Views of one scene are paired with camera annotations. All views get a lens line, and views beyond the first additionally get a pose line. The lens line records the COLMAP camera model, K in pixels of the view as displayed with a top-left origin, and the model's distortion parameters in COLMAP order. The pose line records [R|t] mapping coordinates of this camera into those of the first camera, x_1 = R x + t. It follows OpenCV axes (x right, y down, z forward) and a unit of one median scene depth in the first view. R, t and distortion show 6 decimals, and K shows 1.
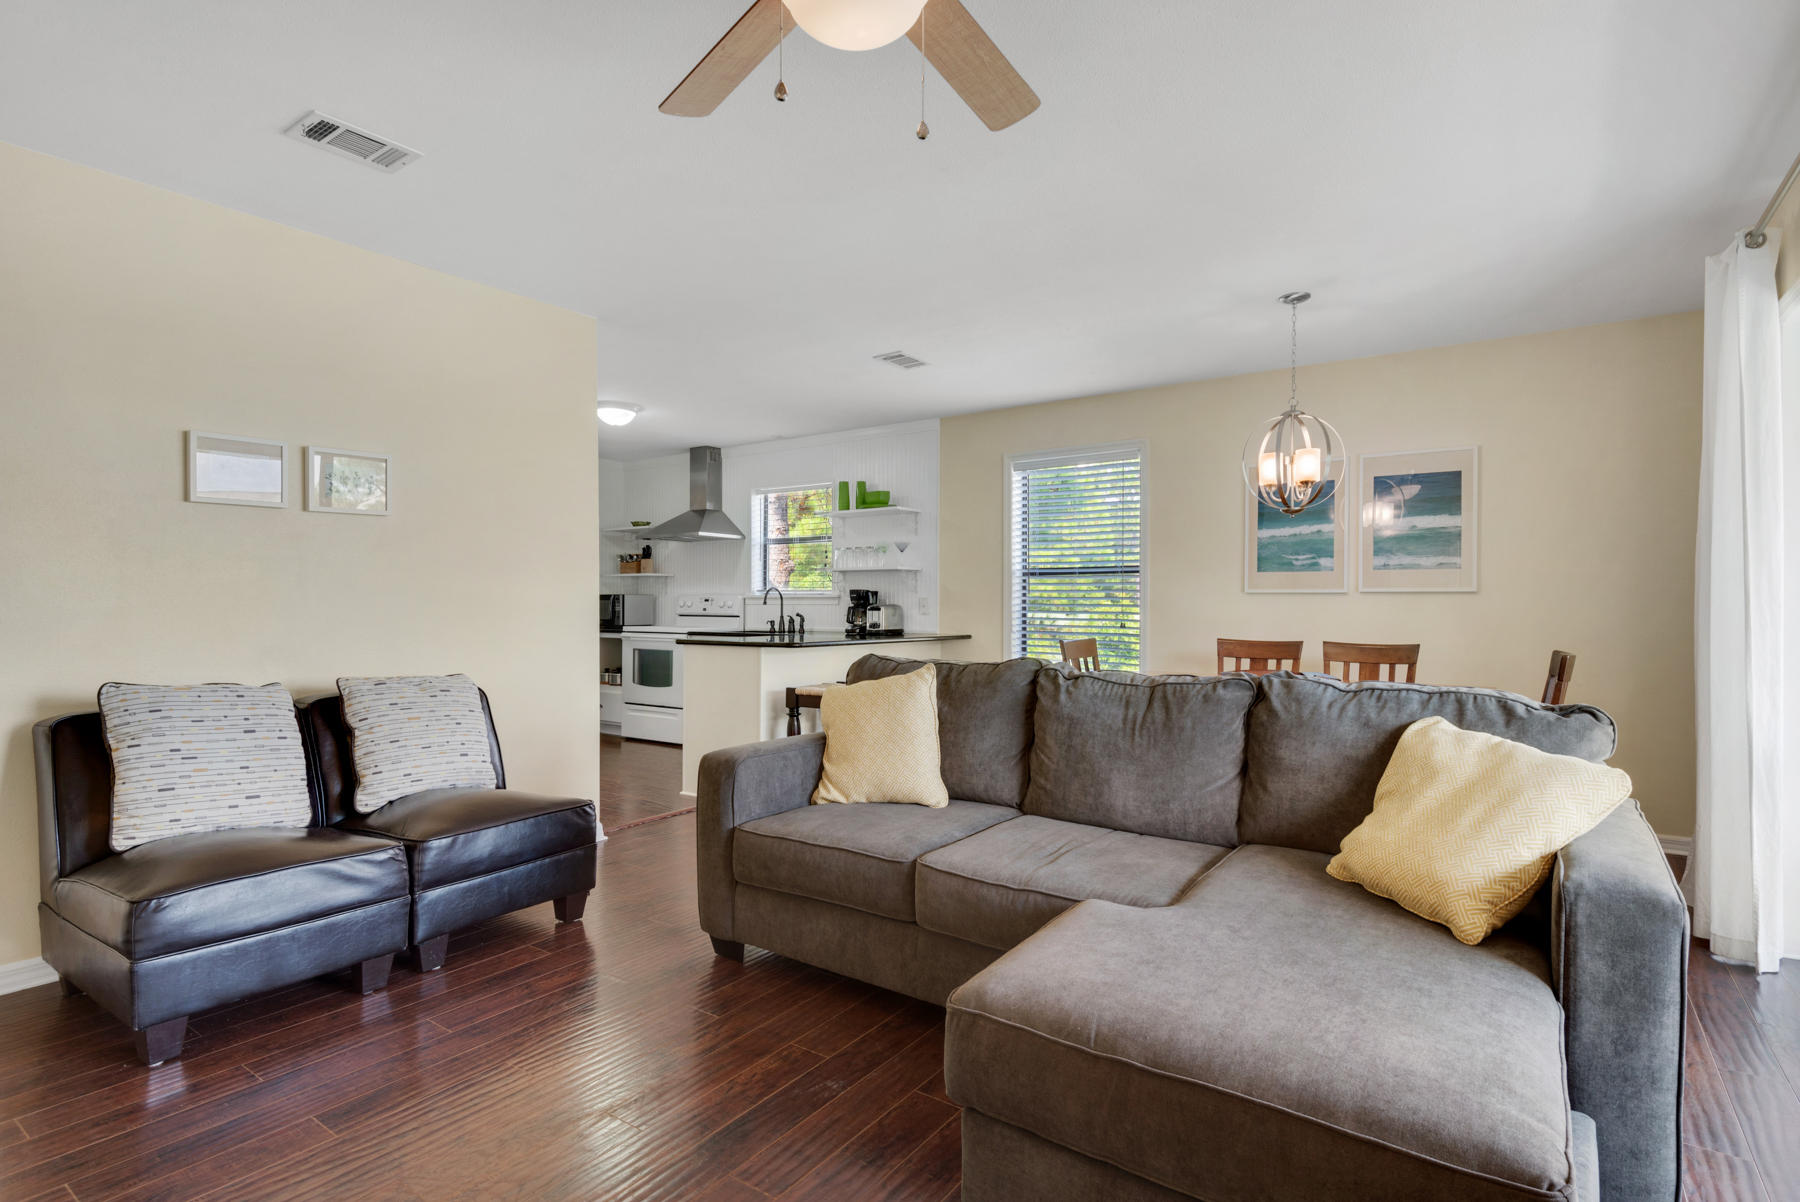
lens RADIAL K [[884.5, 0, 900.0], [0, 884.5, 601.0], [0, 0, 1]] dist [-0.032928, -0.000037]
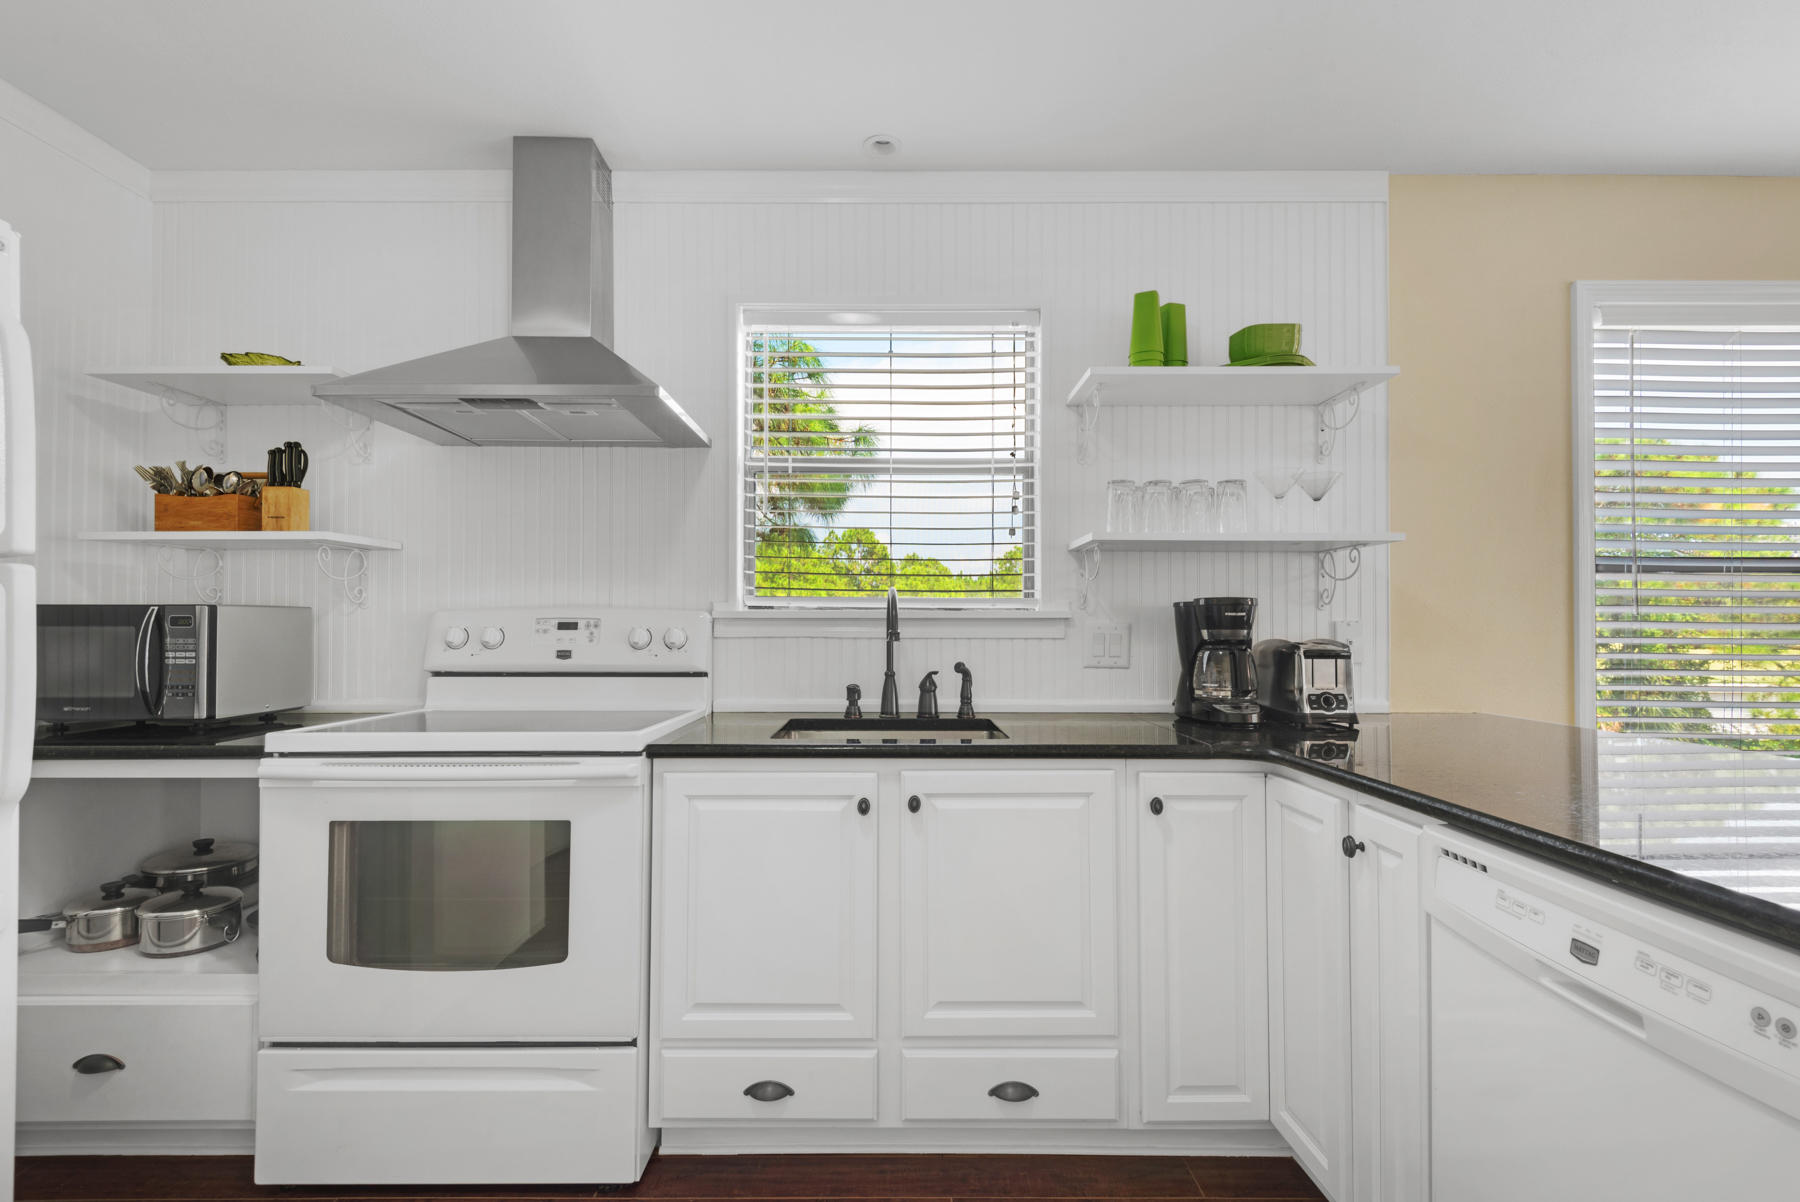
lens RADIAL K [[813.0, 0, 893.8], [0, 813.0, 611.5], [0, 0, 1]] dist [0.036594, -0.020541]
pose [[0.823238, 0.003296, 0.567687, -0.334545], [-0.003351, 0.999994, -0.000945, -0.007016], [-0.567686, -0.001124, 0.823244, 0.786139]]
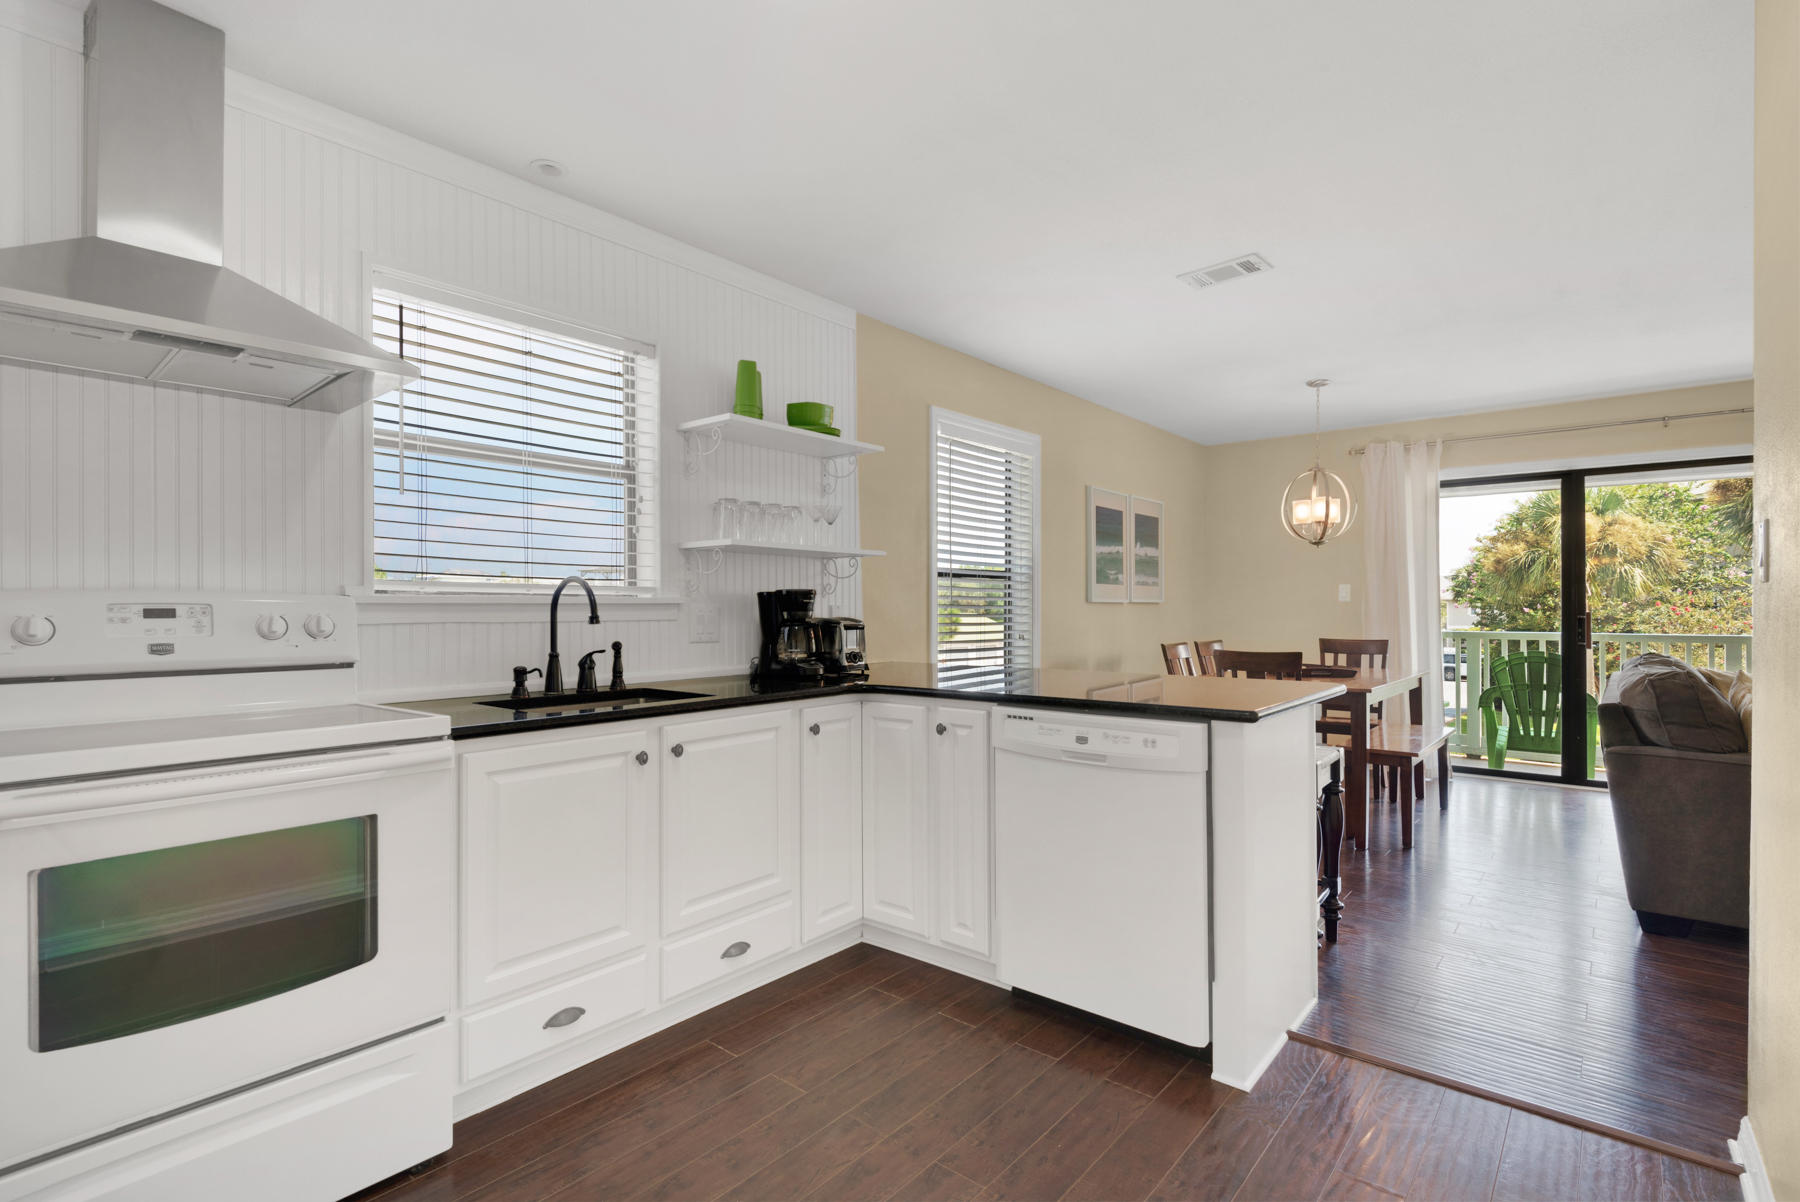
lens RADIAL K [[843.1, 0, 890.7], [0, 843.1, 604.9], [0, 0, 1]] dist [0.003282, -0.000444]
pose [[0.105662, -0.003399, 0.994396, -0.508998], [-0.007956, 0.999959, 0.004263, -0.006770], [-0.994370, -0.008361, 0.105631, 0.874080]]
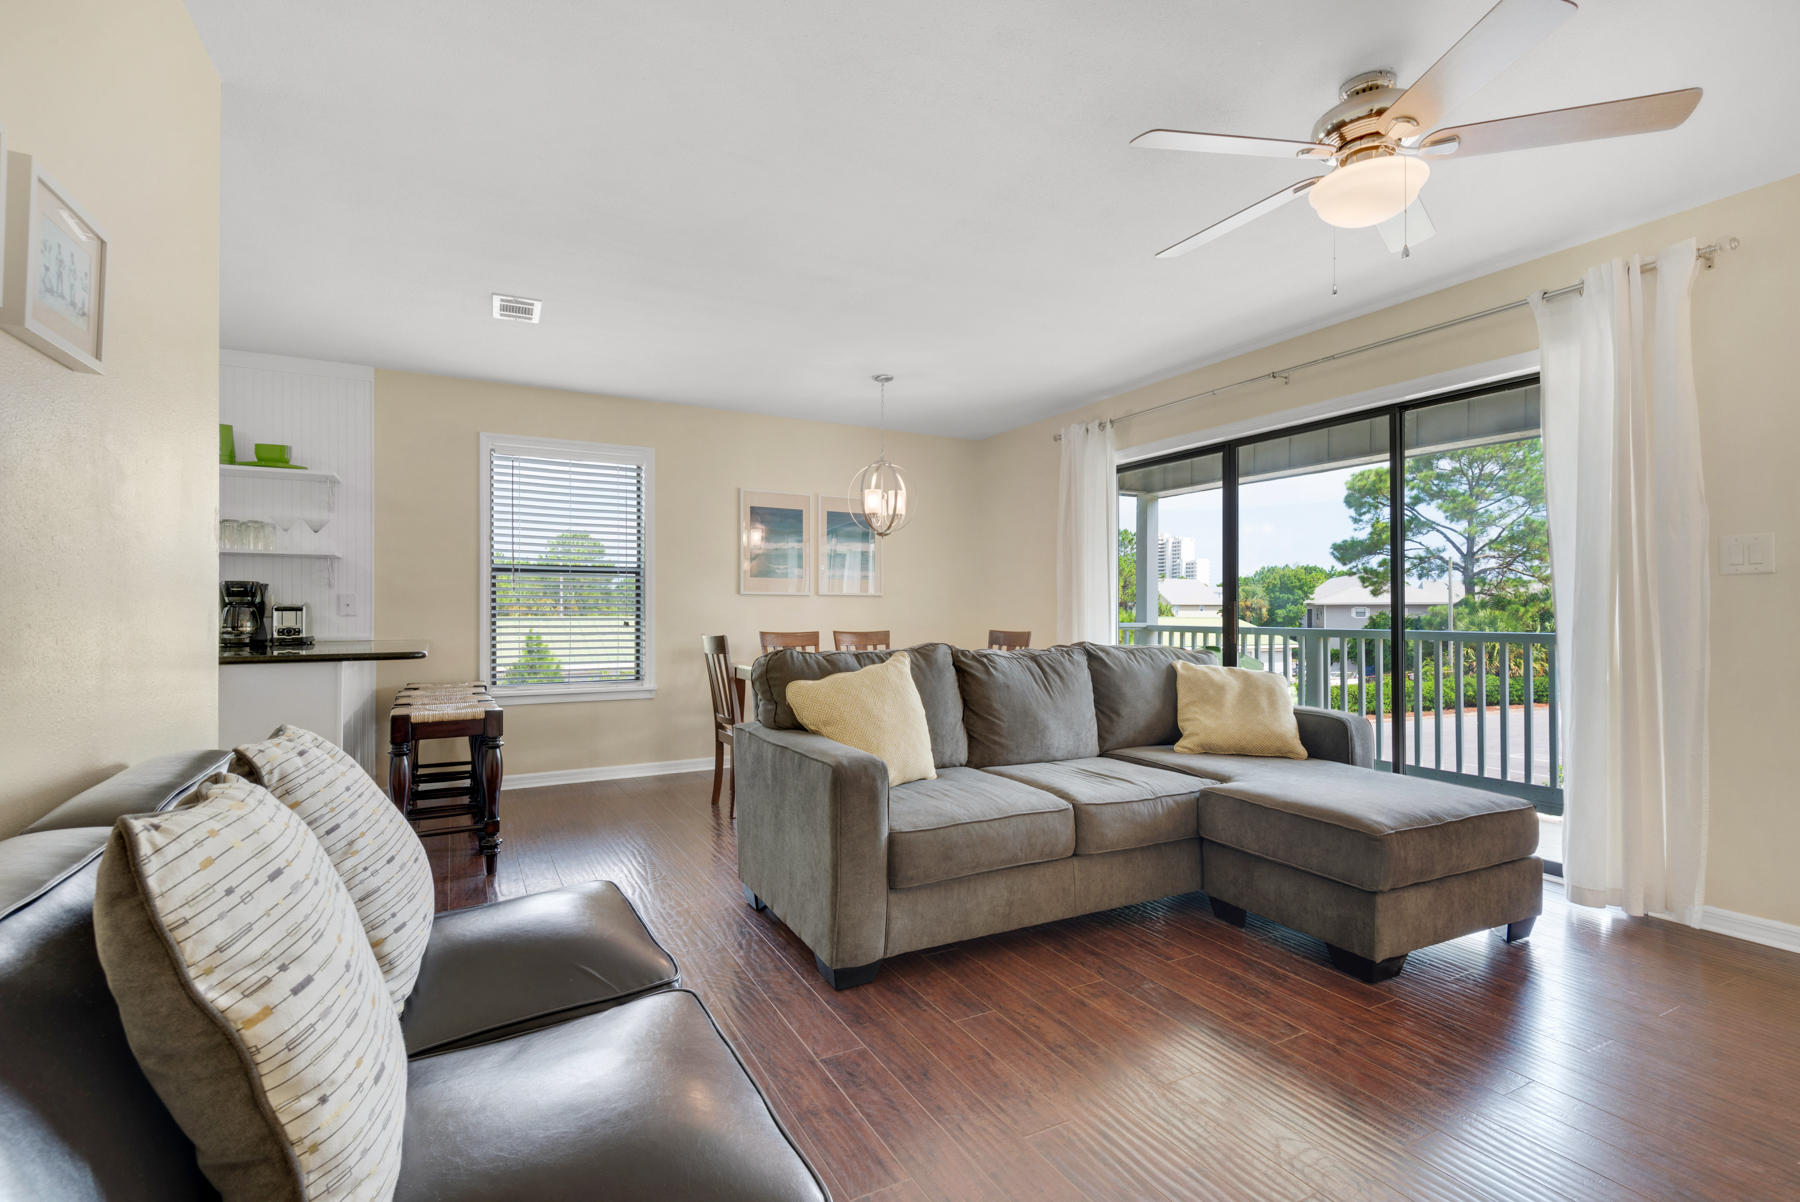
lens RADIAL K [[787.1, 0, 900.0], [0, 787.1, 601.0], [0, 0, 1]] dist [0.034274, 0.000003]
pose [[0.442464, 0.003778, 0.896778, -0.374042], [-0.001310, 0.999993, -0.003566, 0.003741], [-0.896785, 0.000403, 0.442466, 0.250265]]
